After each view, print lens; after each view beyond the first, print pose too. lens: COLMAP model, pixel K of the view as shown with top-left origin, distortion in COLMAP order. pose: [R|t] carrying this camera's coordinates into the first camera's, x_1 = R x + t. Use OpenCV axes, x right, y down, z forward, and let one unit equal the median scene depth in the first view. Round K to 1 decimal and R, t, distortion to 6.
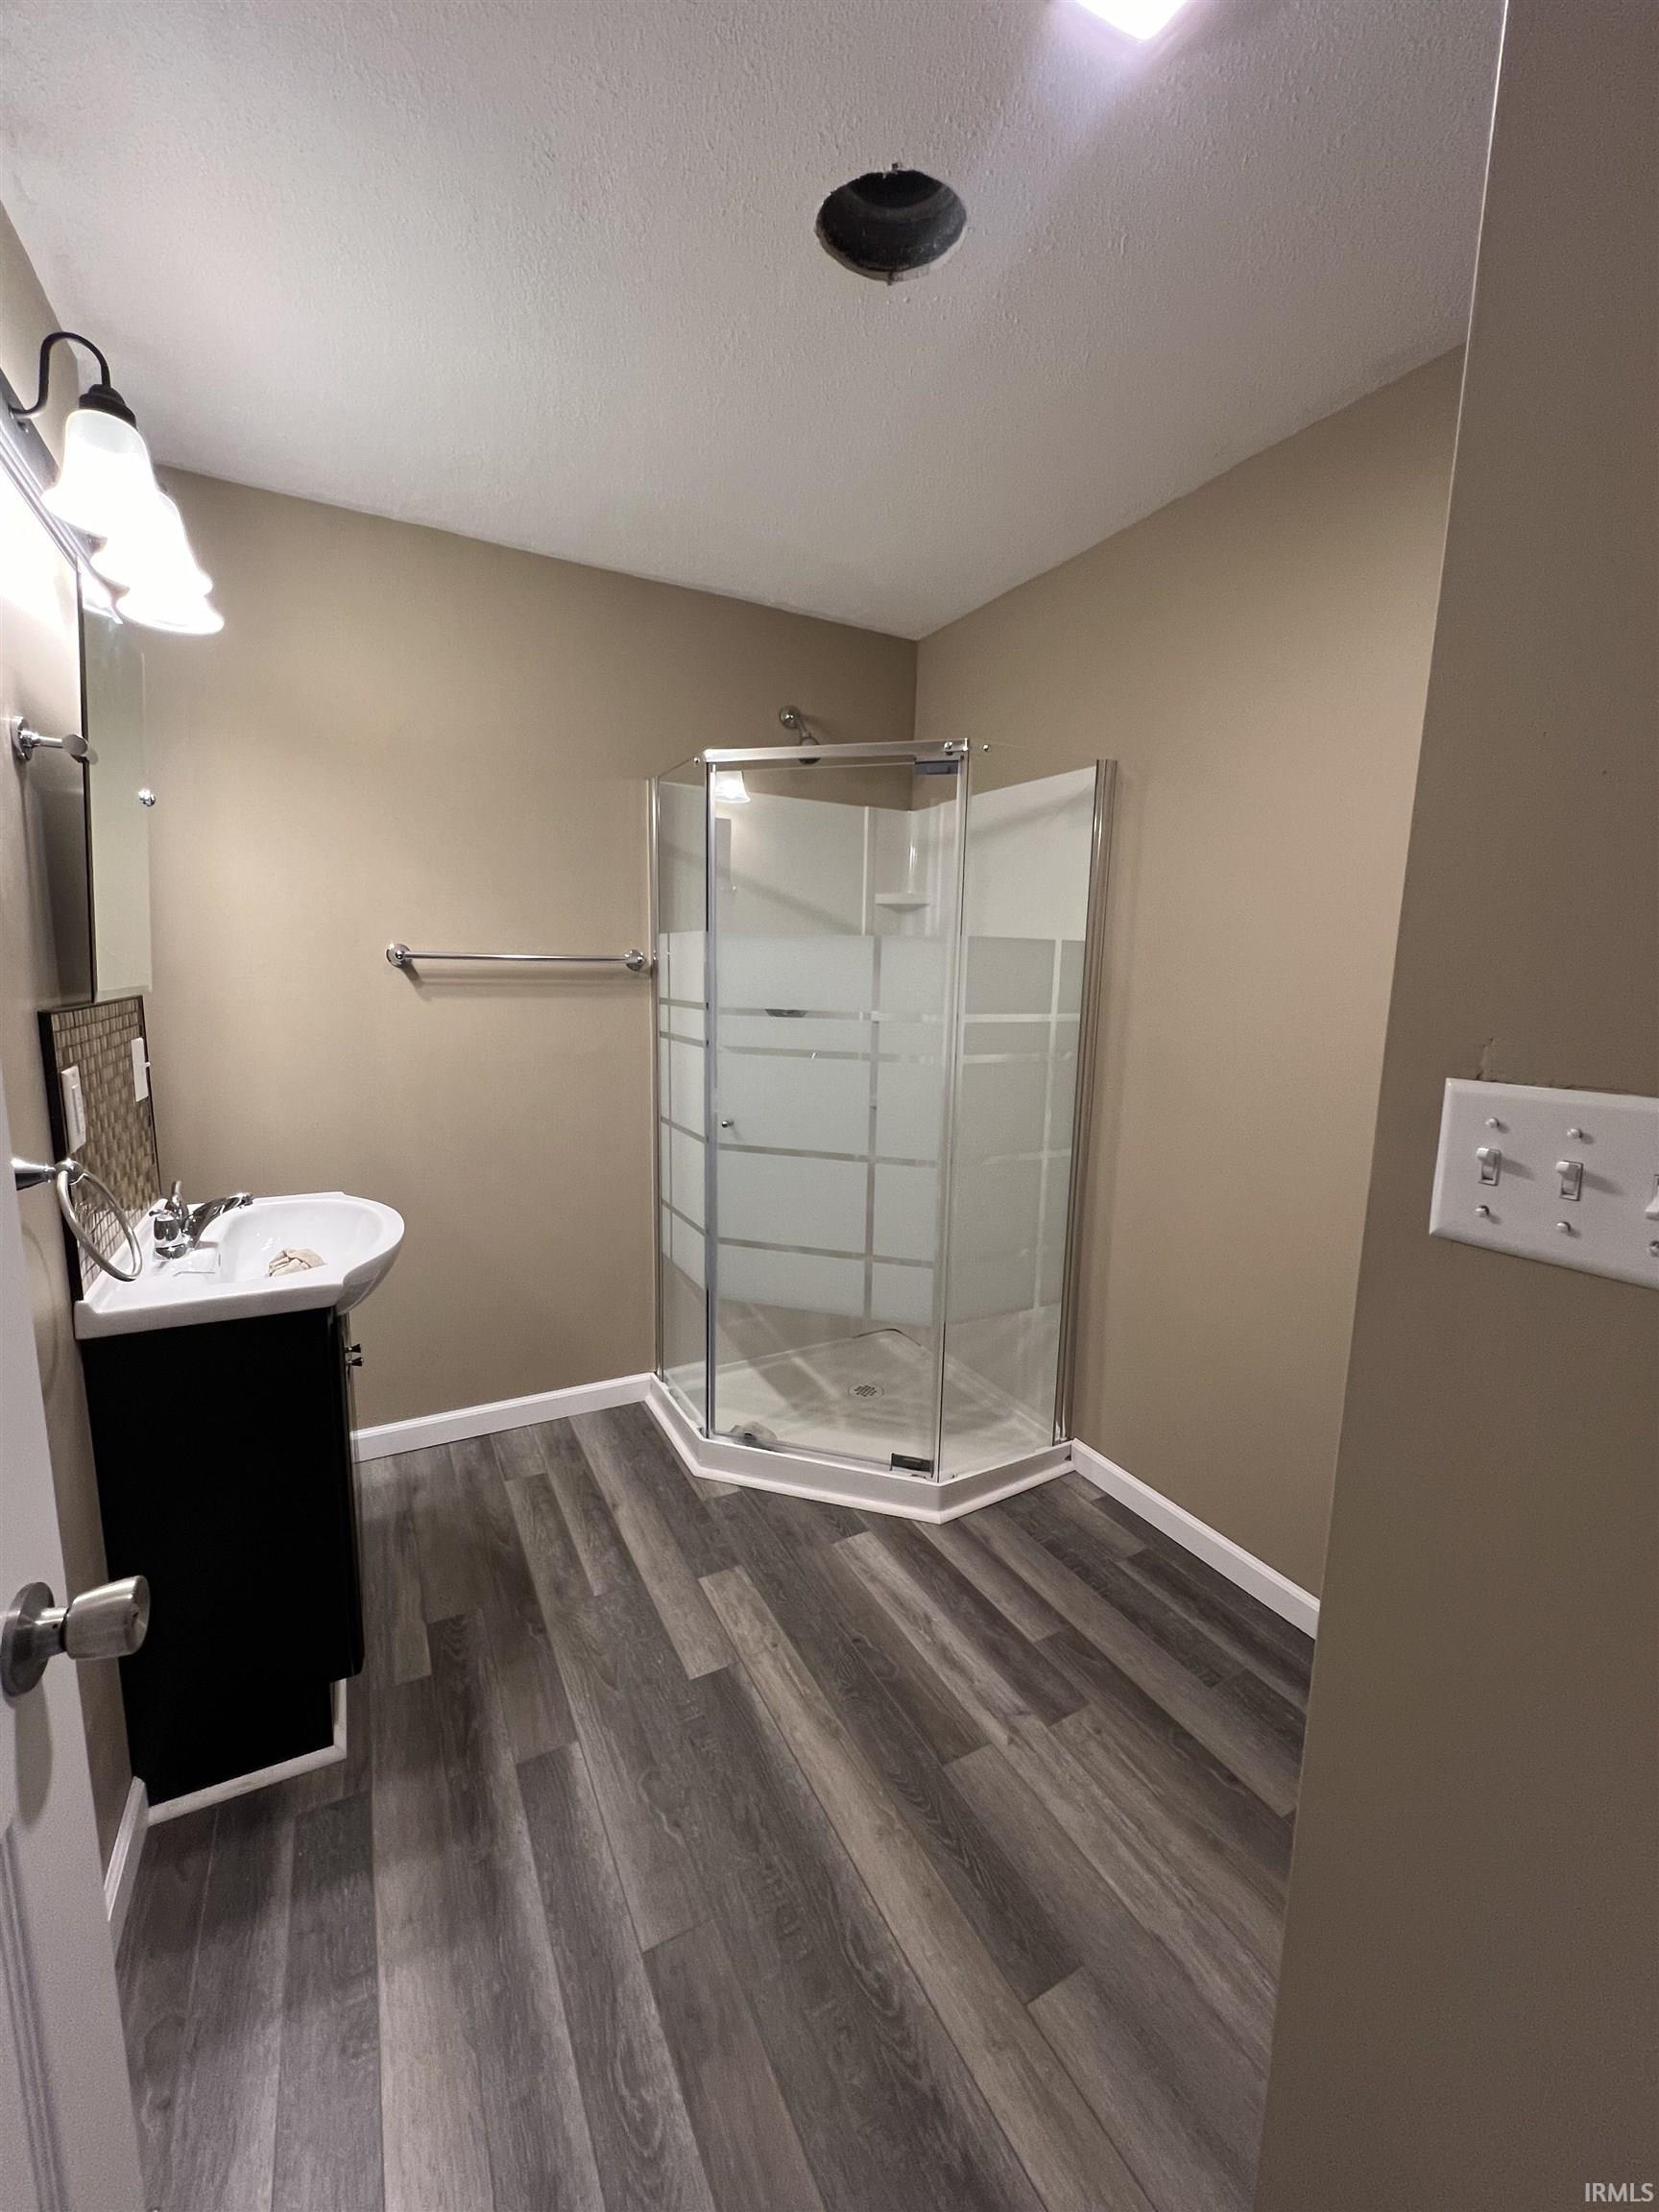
lens RADIAL K [[887.2, 0, 829.2], [0, 887.2, 1105.9], [0, 0, 1]] dist [0.003630, -0.000283]
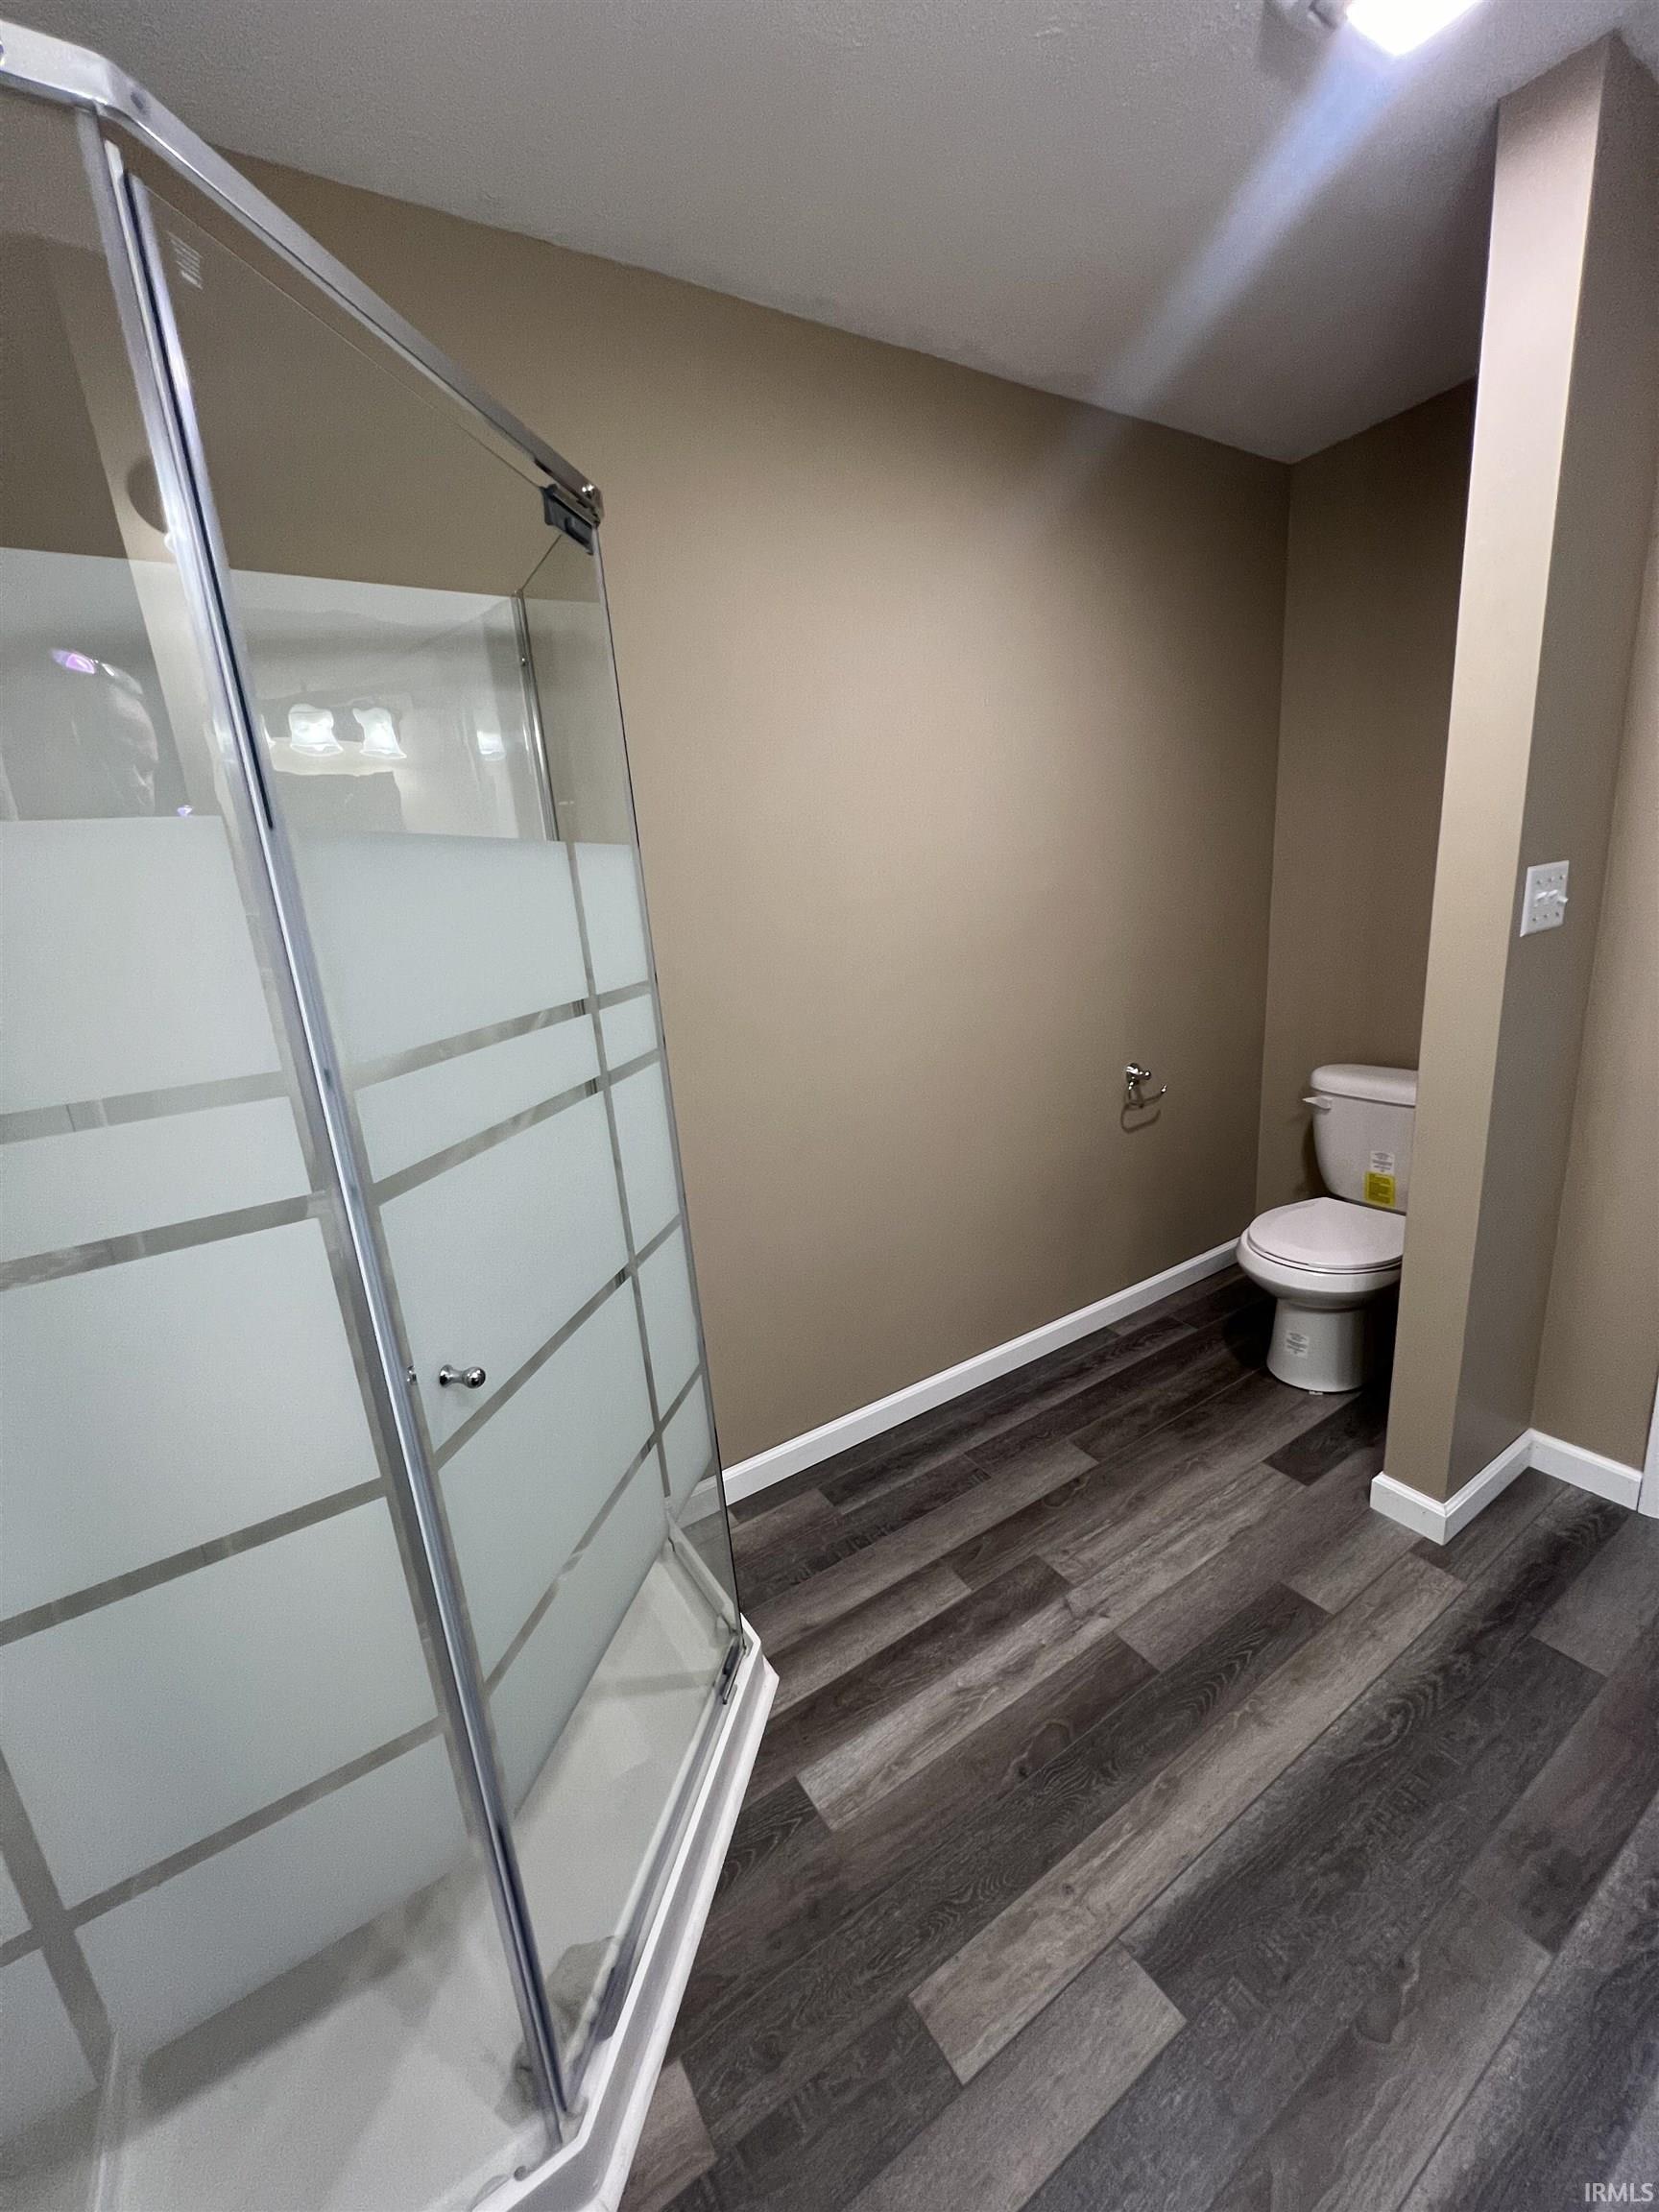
lens RADIAL K [[886.3, 0, 830.2], [0, 886.3, 1103.0], [0, 0, 1]] dist [-0.001492, 0.001128]
pose [[-0.078551, -0.252042, 0.964523, -0.572257], [0.235294, 0.935490, 0.263618, -0.182036], [-0.968745, 0.247654, -0.014180, 1.084181]]
